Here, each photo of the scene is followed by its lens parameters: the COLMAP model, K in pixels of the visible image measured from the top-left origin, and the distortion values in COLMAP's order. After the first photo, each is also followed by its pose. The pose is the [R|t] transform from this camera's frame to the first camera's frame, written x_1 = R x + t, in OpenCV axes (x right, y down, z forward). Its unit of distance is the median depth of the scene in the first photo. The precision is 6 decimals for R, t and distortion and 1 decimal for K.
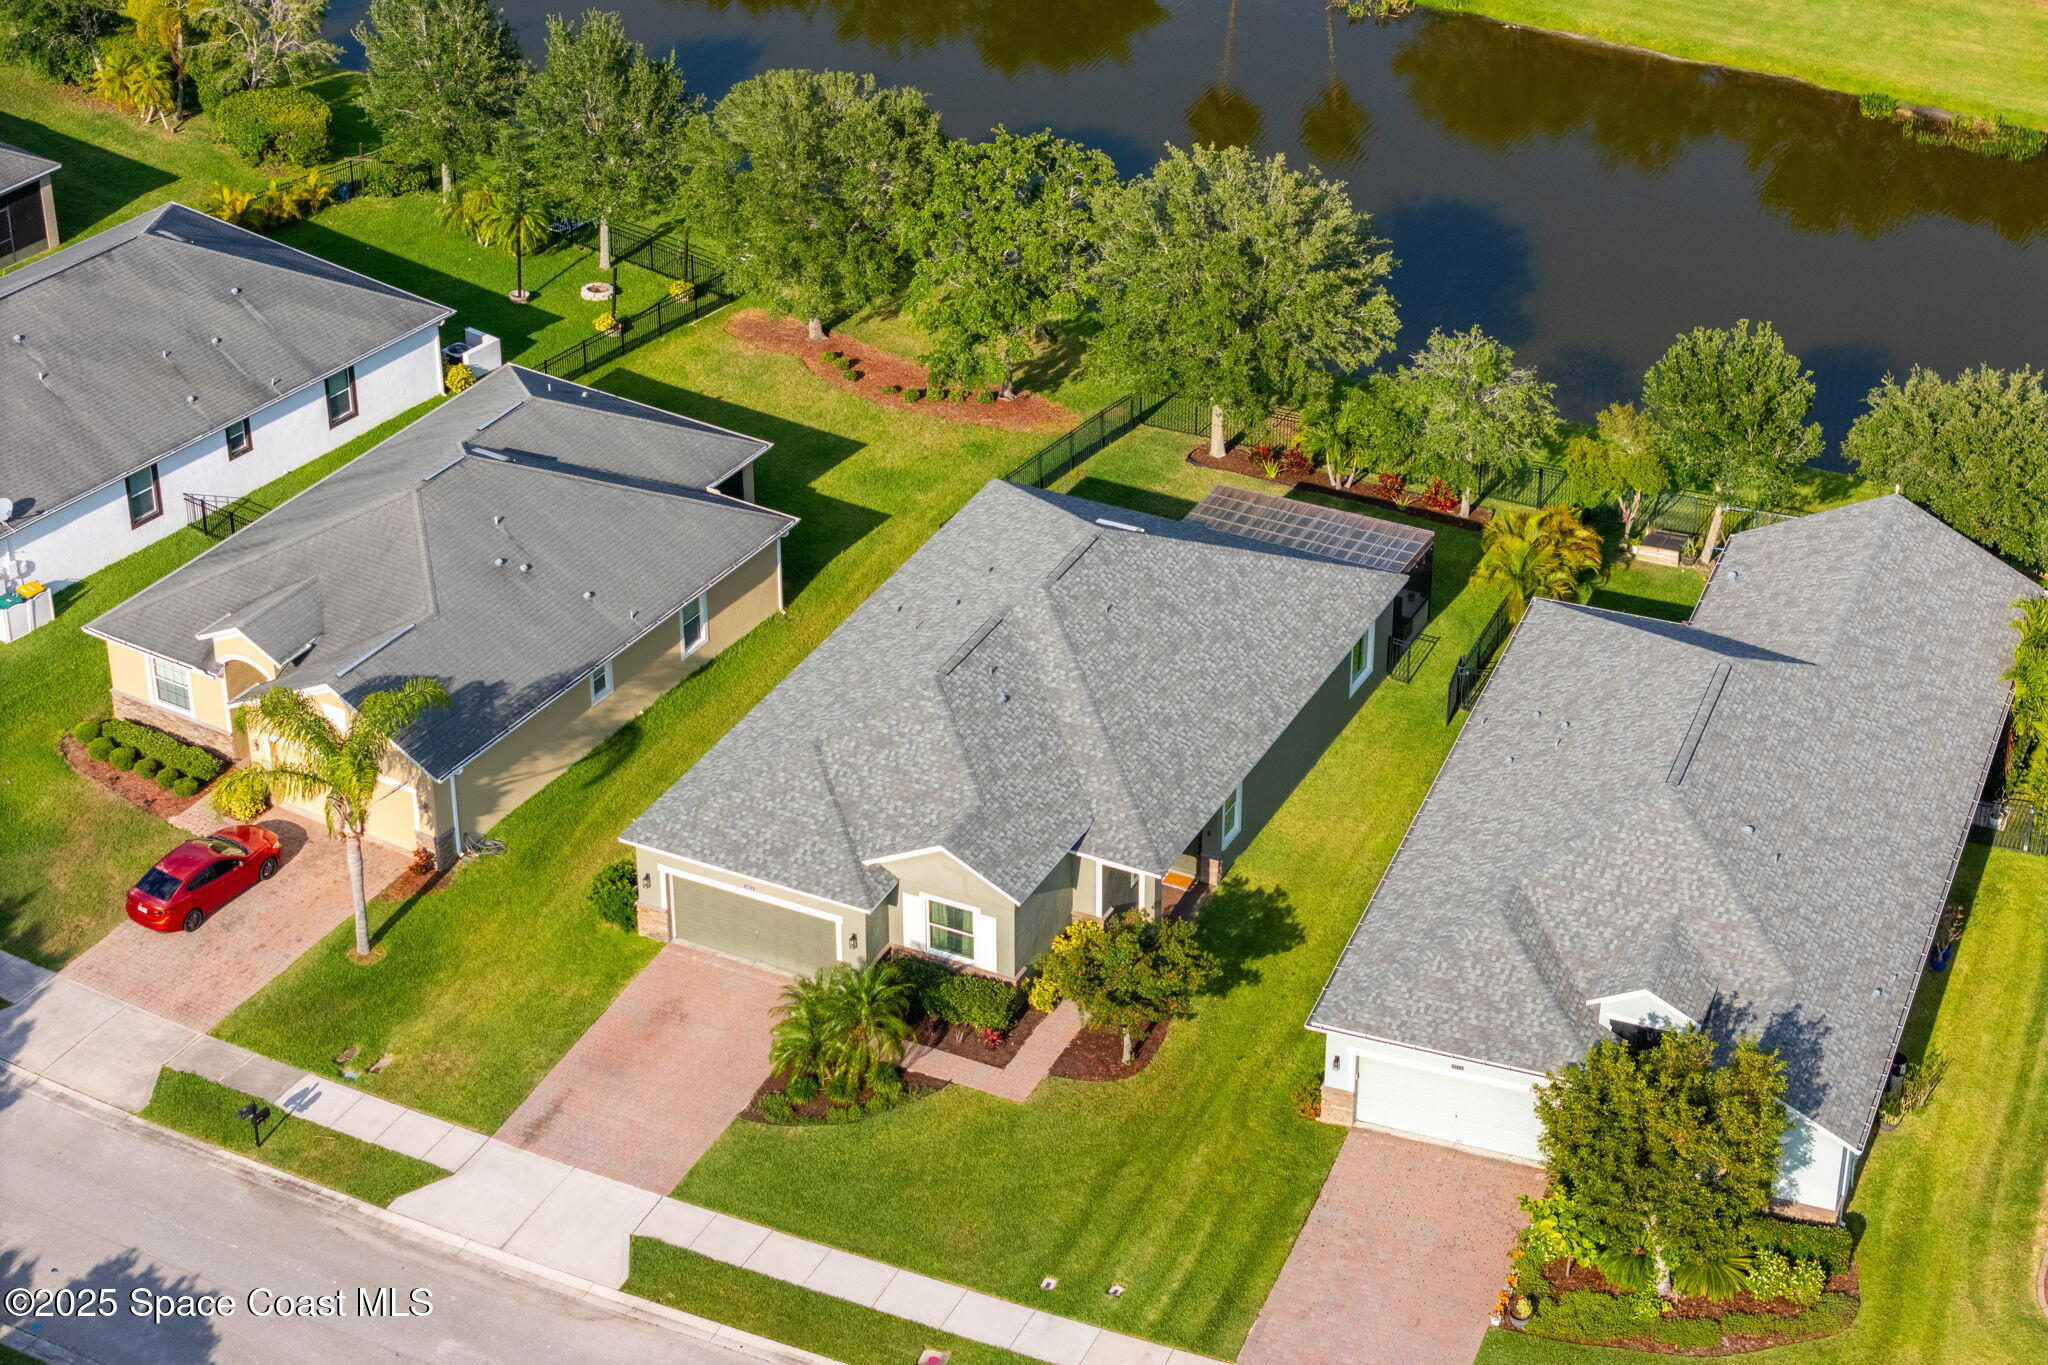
lens RADIAL K [[2962.6, 0, 1024.0], [0, 2962.6, 682.5], [0, 0, 1]] dist [0.015652, -0.086477]
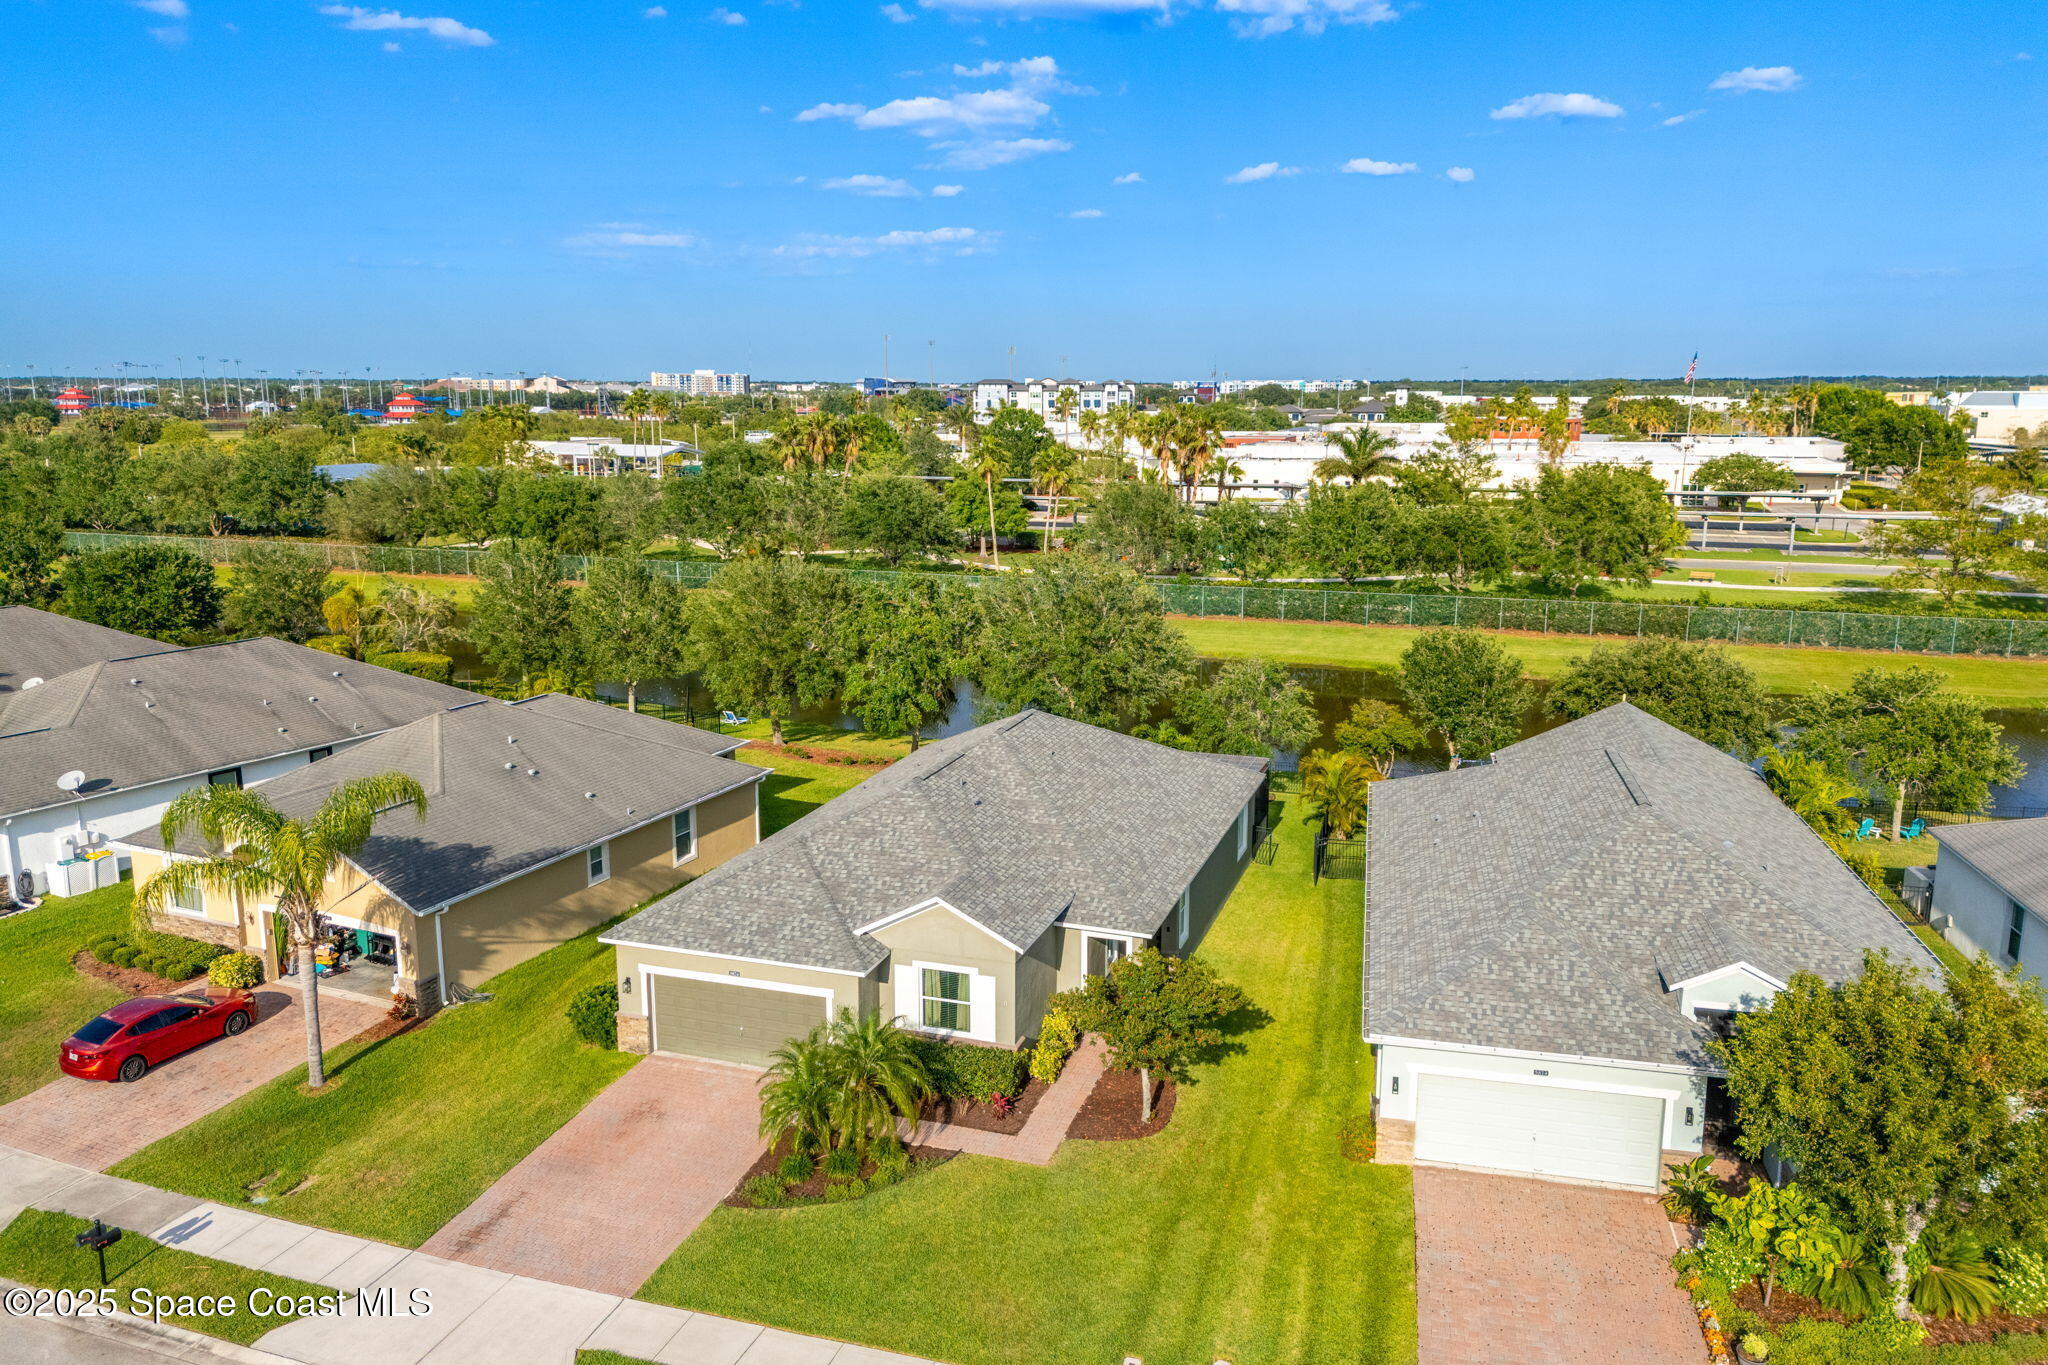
lens RADIAL K [[1415.4, 0, 1024.0], [0, 1415.4, 682.5], [0, 0, 1]] dist [0.069317, -0.056609]
pose [[0.992615, -0.026449, 0.118391, -0.052018], [0.061906, 0.949739, -0.306860, 0.130058], [-0.104325, 0.311923, 0.944362, 0.528054]]
